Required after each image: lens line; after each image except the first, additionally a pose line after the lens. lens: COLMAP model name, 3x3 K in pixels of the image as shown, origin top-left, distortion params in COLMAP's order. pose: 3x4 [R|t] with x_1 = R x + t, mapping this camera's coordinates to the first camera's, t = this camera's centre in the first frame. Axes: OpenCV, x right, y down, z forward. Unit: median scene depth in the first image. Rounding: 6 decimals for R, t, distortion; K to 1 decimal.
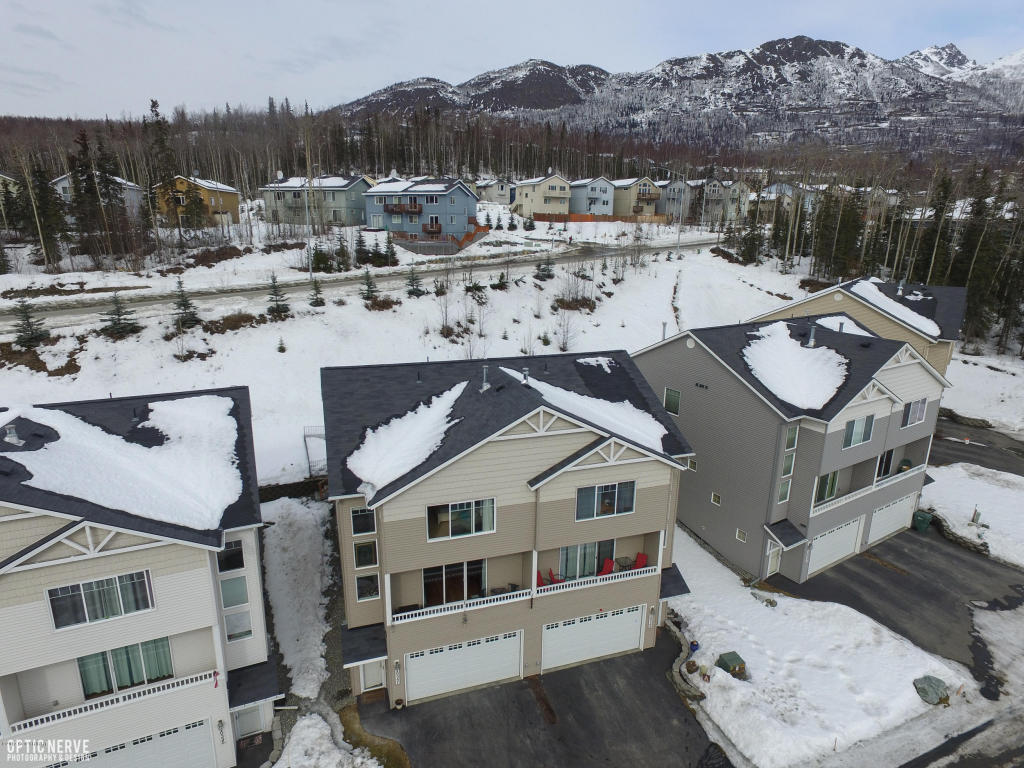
lens RADIAL K [[488.0, 0, 528.0], [0, 488.0, 384.6], [0, 0, 1]] dist [-0.001419, -0.000030]
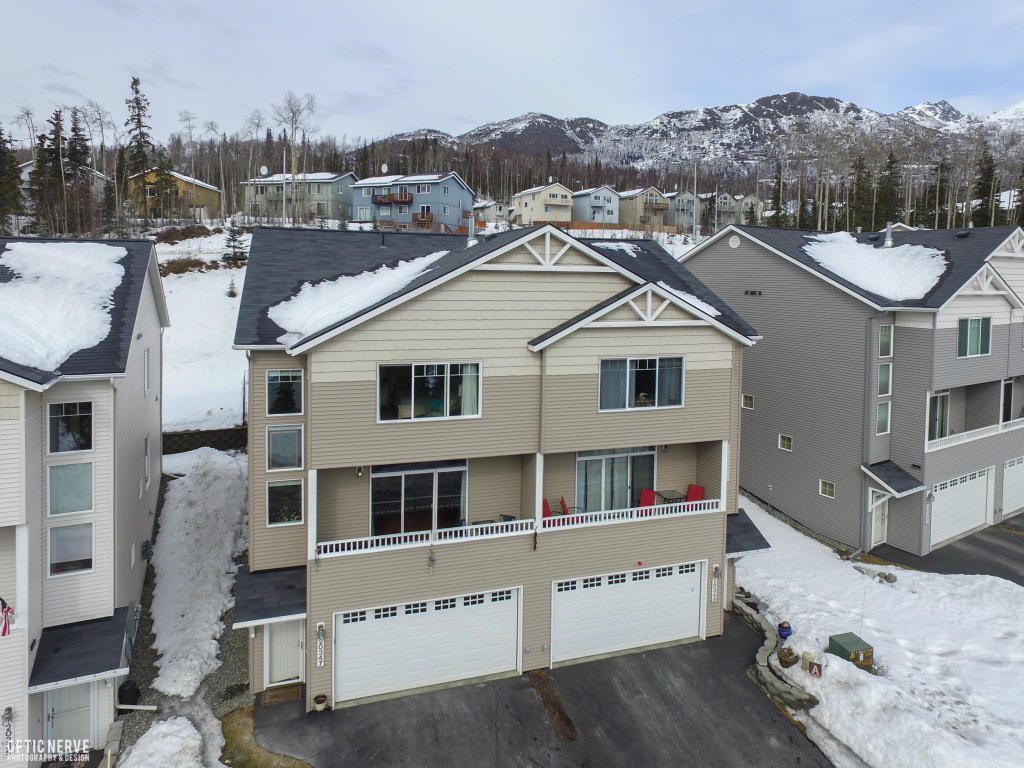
lens RADIAL K [[540.5, 0, 519.1], [0, 540.5, 318.2], [0, 0, 1]] dist [-0.003434, 0.003222]
pose [[0.999869, -0.002436, -0.016022, -0.001236], [-0.000542, 0.983065, -0.183259, 0.278237], [0.016197, 0.183243, 0.982934, 0.224998]]
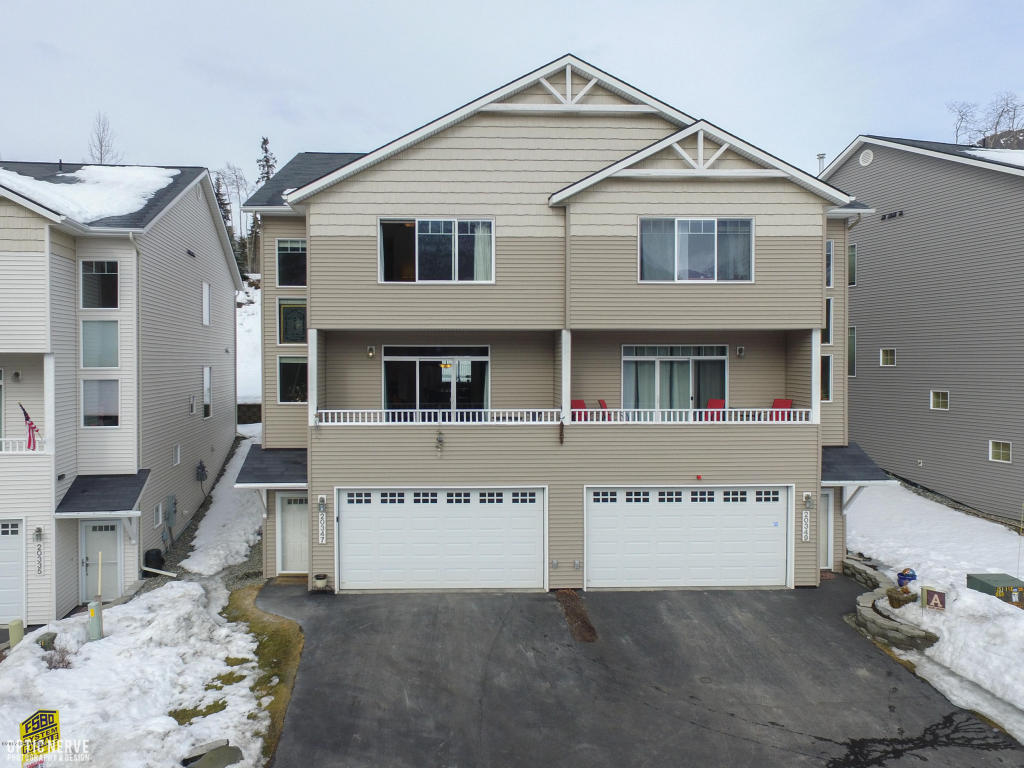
lens RADIAL K [[590.9, 0, 512.0], [0, 590.9, 384.0], [0, 0, 1]] dist [-0.003611, 0.002484]
pose [[0.965145, -0.015401, -0.261263, 0.126629], [-0.037833, 0.979572, -0.197504, 0.512453], [0.258967, 0.200504, 0.944846, 0.326151]]
